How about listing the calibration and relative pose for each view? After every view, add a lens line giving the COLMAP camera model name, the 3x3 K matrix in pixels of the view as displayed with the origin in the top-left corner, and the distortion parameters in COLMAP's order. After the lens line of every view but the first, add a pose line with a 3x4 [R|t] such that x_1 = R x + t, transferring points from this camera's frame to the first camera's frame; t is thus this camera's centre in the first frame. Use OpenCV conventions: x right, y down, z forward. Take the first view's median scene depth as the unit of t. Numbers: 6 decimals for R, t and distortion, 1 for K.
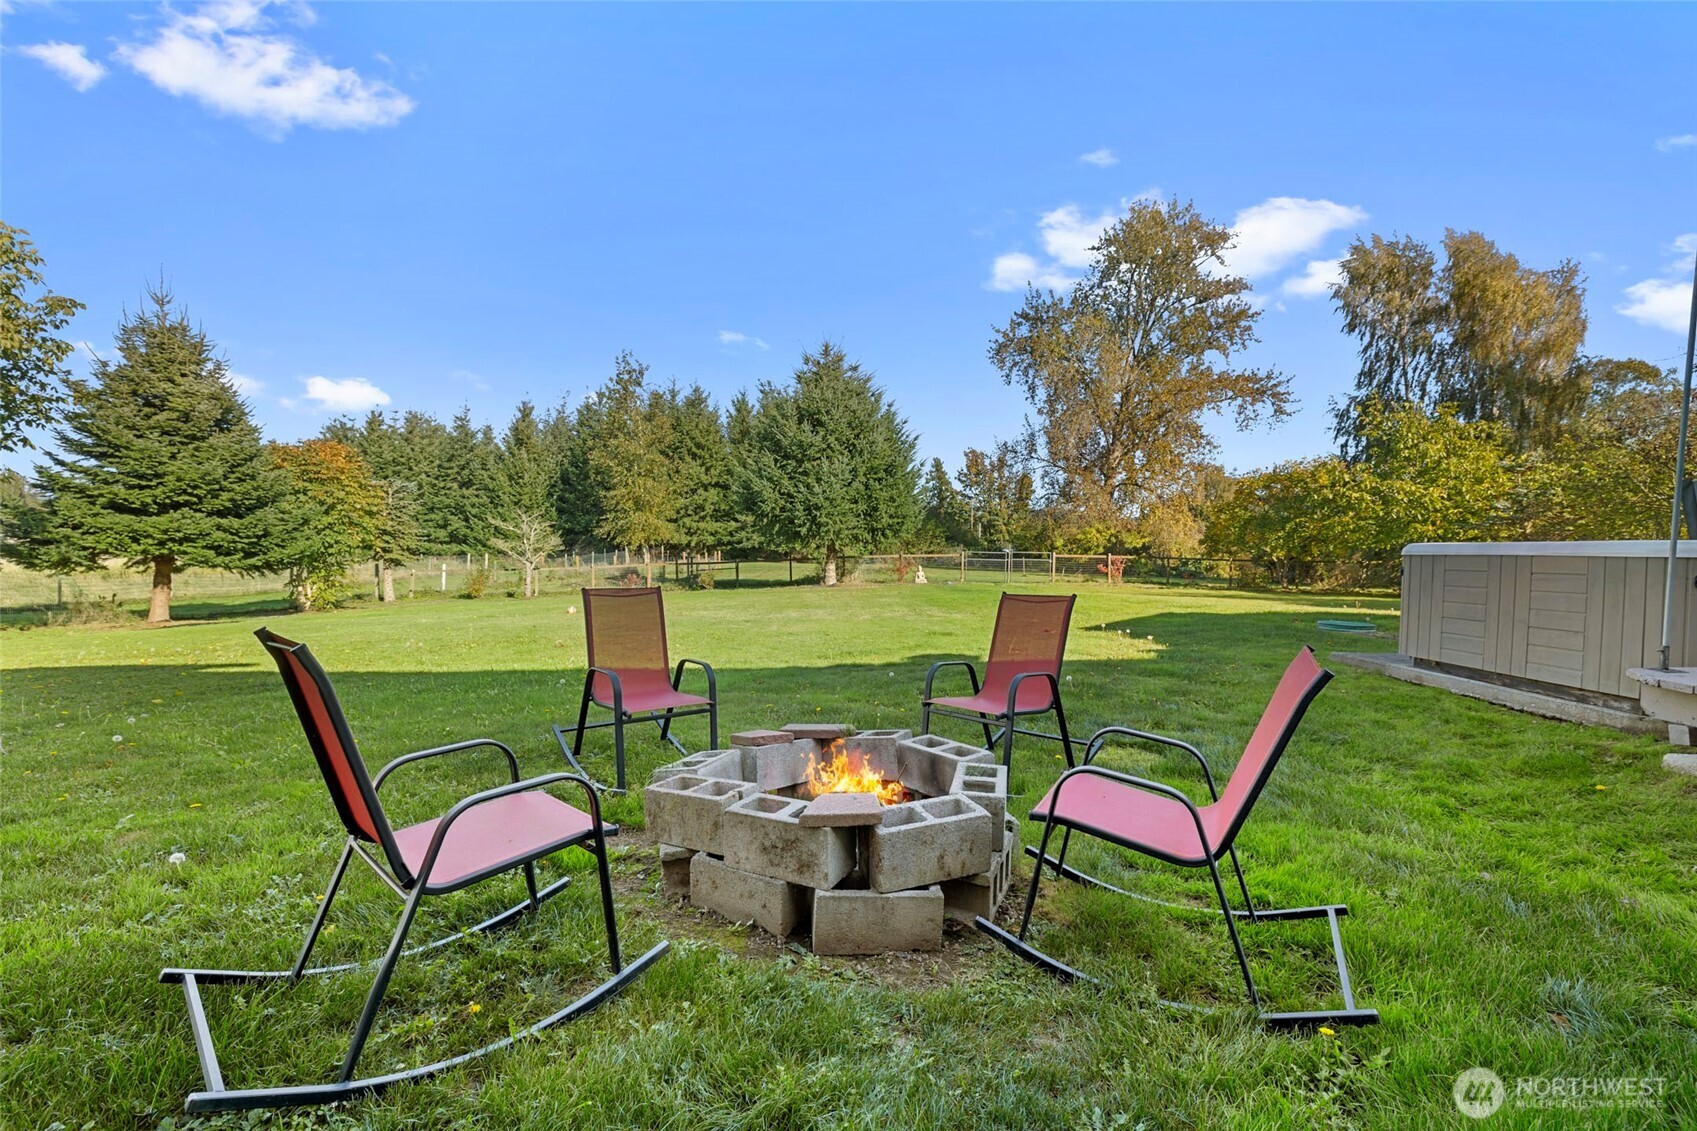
lens RADIAL K [[768.3, 0, 860.0], [0, 768.3, 564.0], [0, 0, 1]] dist [-0.004133, 0.000267]
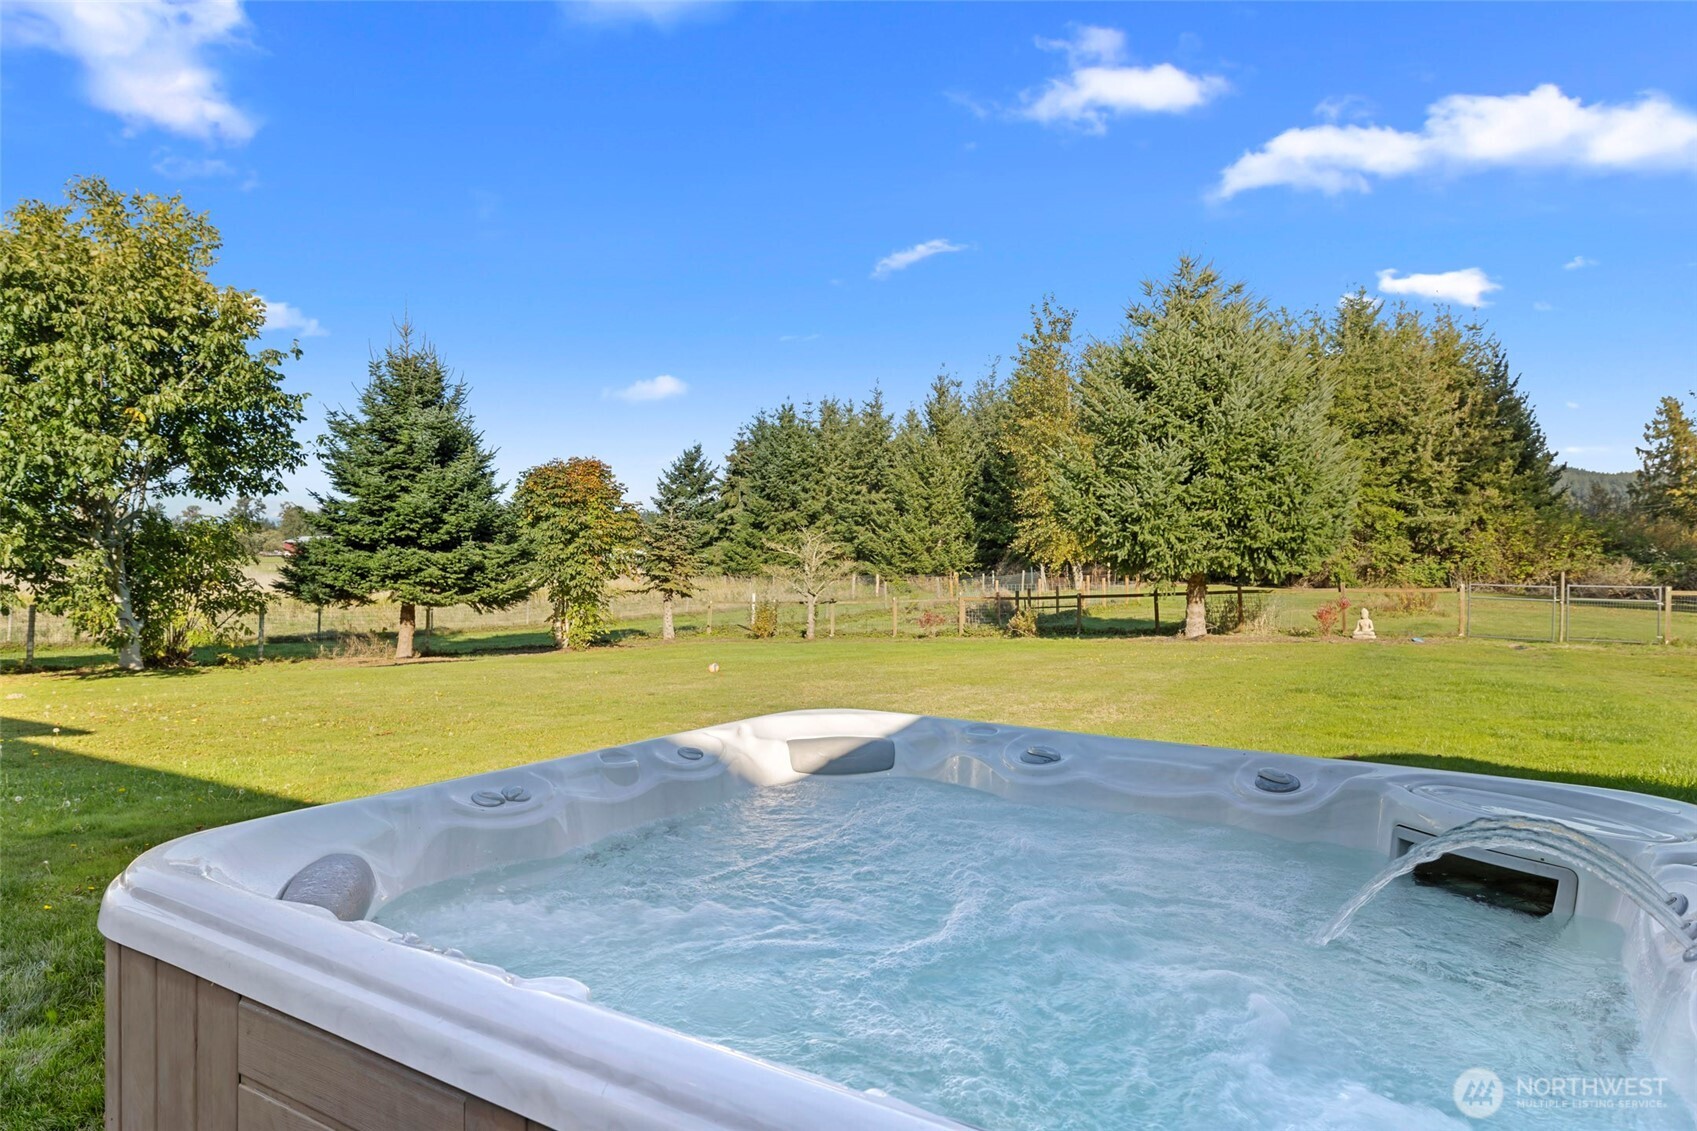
lens RADIAL K [[1079.4, 0, 853.5], [0, 1079.4, 560.2], [0, 0, 1]] dist [0.005957, -0.000654]
pose [[0.831878, -0.003276, -0.554948, 0.248233], [-0.006280, 0.999863, -0.015317, -0.023430], [0.554923, 0.016227, 0.831744, 0.120077]]
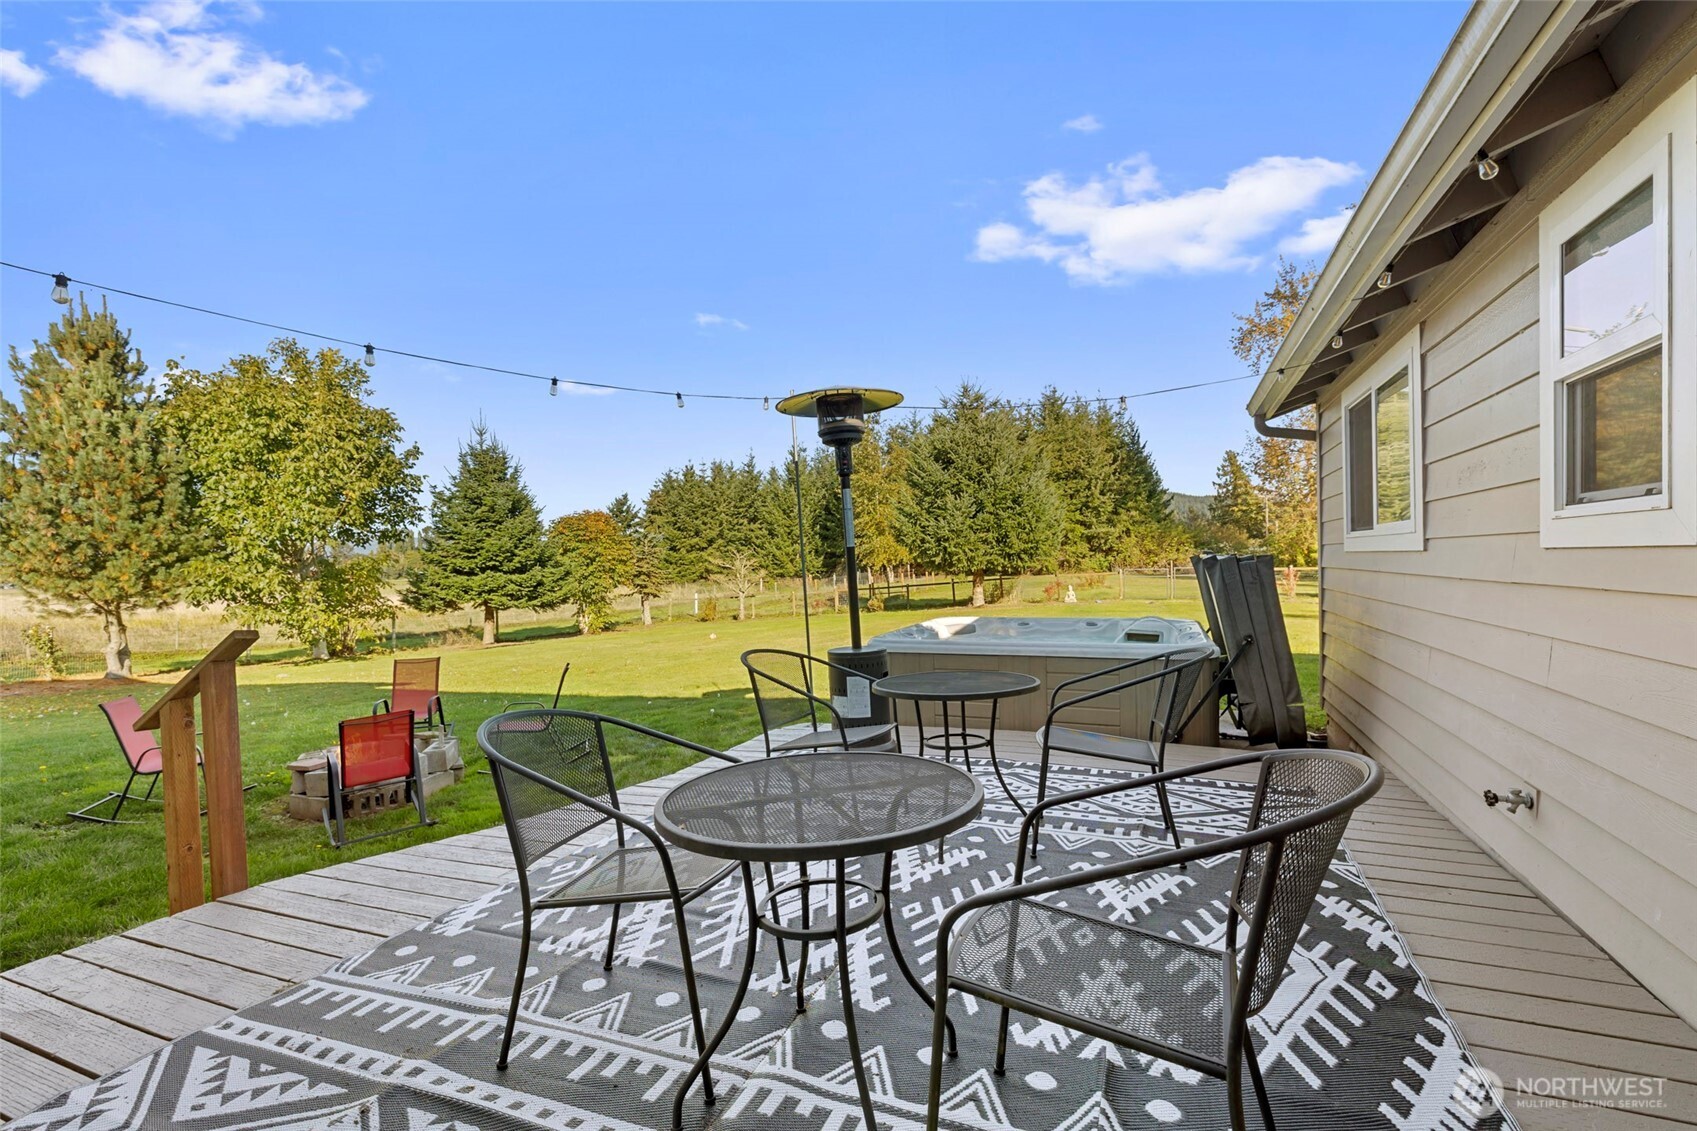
lens RADIAL K [[754.2, 0, 844.0], [0, 754.2, 575.2], [0, 0, 1]] dist [0.001468, 0.000665]
pose [[0.911606, -0.032654, -0.409766, 0.255071], [0.034805, 0.999392, -0.002212, -0.023866], [0.409589, -0.012246, 0.912188, -0.055537]]
